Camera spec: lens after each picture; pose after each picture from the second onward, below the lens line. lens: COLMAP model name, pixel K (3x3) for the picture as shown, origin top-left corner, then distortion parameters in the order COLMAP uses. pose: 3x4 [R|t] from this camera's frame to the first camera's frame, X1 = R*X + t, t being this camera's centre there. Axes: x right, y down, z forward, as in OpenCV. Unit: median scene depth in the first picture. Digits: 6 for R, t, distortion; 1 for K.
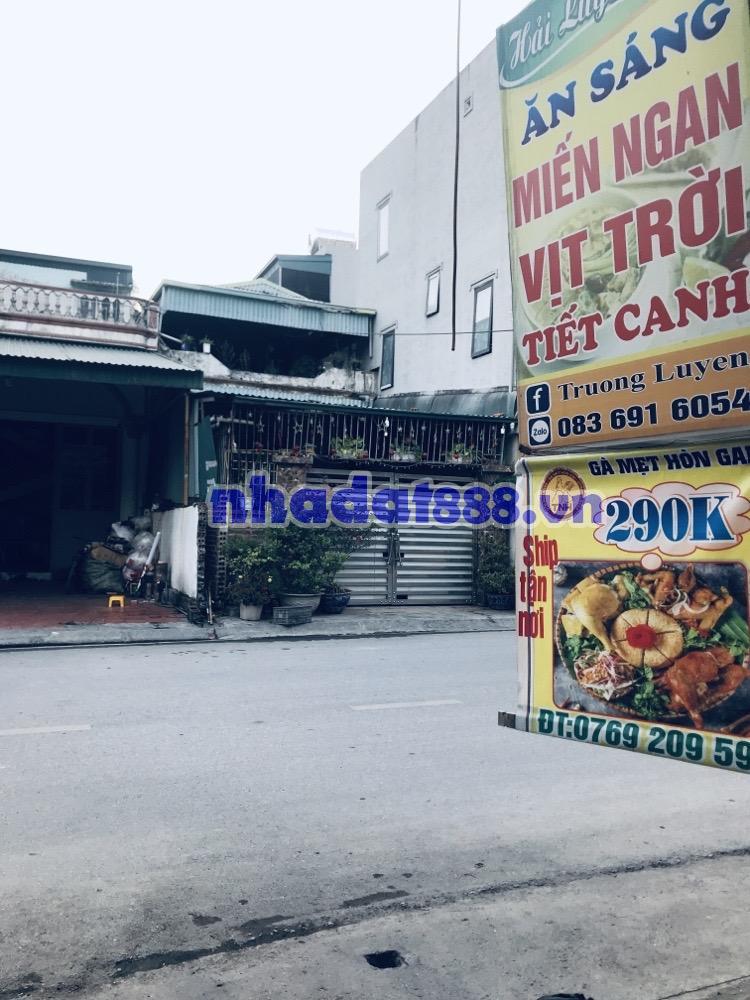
lens RADIAL K [[830.9, 0, 373.8], [0, 830.9, 498.1], [0, 0, 1]] dist [-0.012051, -0.005699]
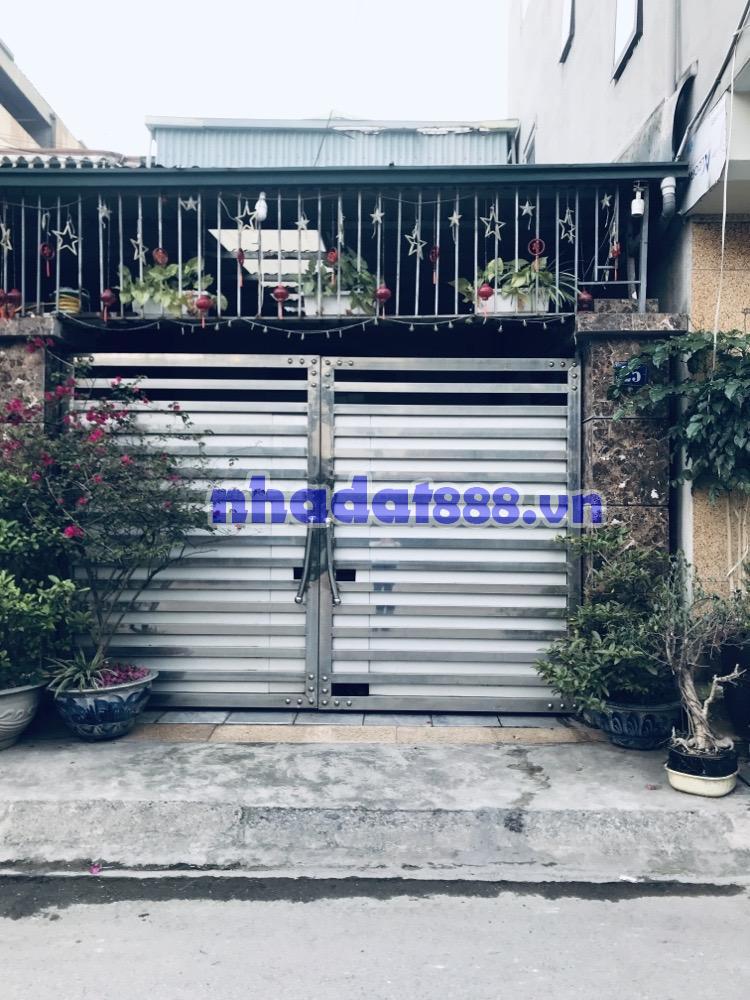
lens RADIAL K [[830.9, 0, 376.6], [0, 830.9, 505.9], [0, 0, 1]] dist [-0.012051, -0.005699]
pose [[0.914395, -0.022526, -0.404195, 0.195556], [0.027732, 0.999591, 0.007031, 0.035186], [0.403871, -0.017638, 0.914646, 0.665740]]
